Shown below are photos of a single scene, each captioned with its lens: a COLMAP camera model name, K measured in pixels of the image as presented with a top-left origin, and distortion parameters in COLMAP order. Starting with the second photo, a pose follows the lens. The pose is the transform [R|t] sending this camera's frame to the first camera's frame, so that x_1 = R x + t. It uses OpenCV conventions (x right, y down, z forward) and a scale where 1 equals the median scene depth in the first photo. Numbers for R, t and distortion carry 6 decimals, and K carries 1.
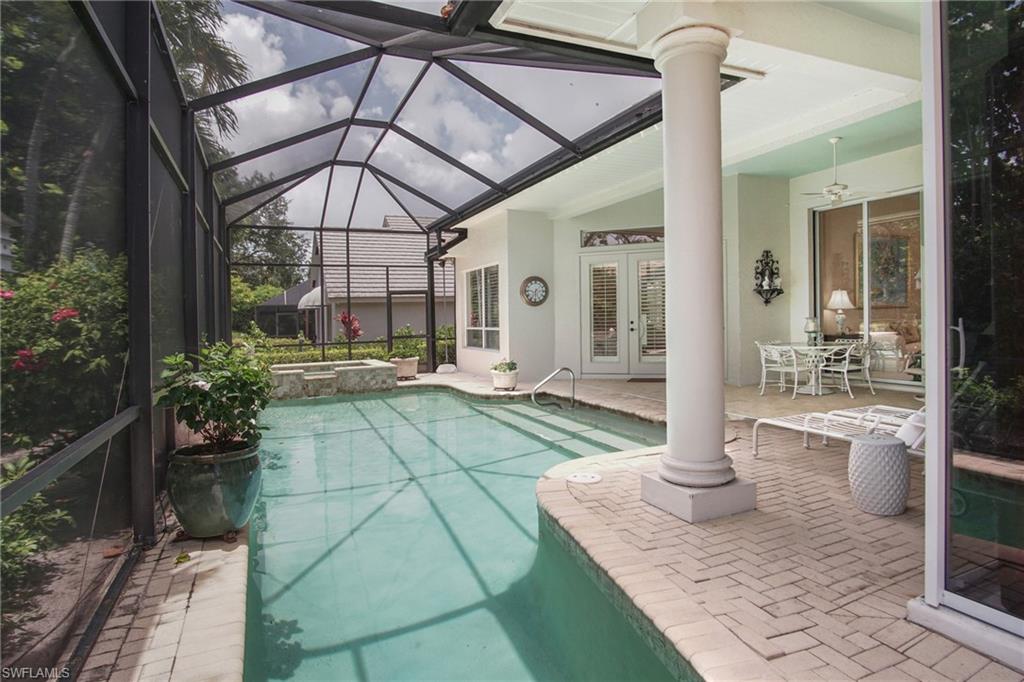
lens RADIAL K [[540.5, 0, 485.7], [0, 540.5, 335.7], [0, 0, 1]] dist [0.002734, -0.000258]
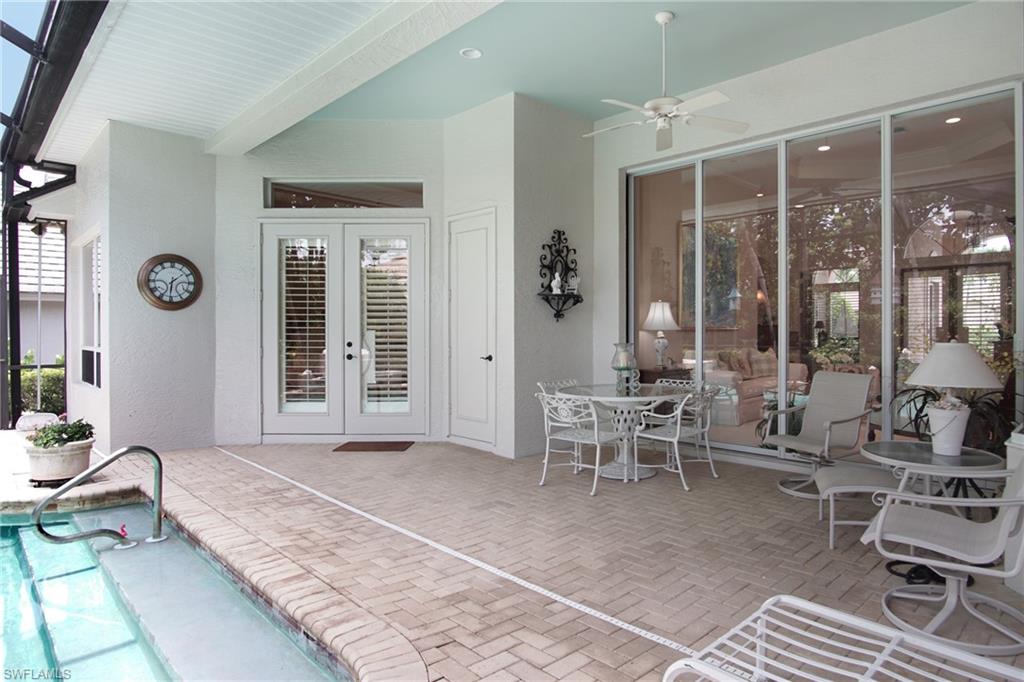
lens RADIAL K [[613.2, 0, 507.6], [0, 613.2, 336.5], [0, 0, 1]] dist [0.037795, -0.000883]
pose [[0.936055, 0.022650, 0.351124, 0.208995], [-0.012623, 0.999445, -0.030820, -0.016040], [-0.351627, 0.024417, 0.935822, 0.350059]]
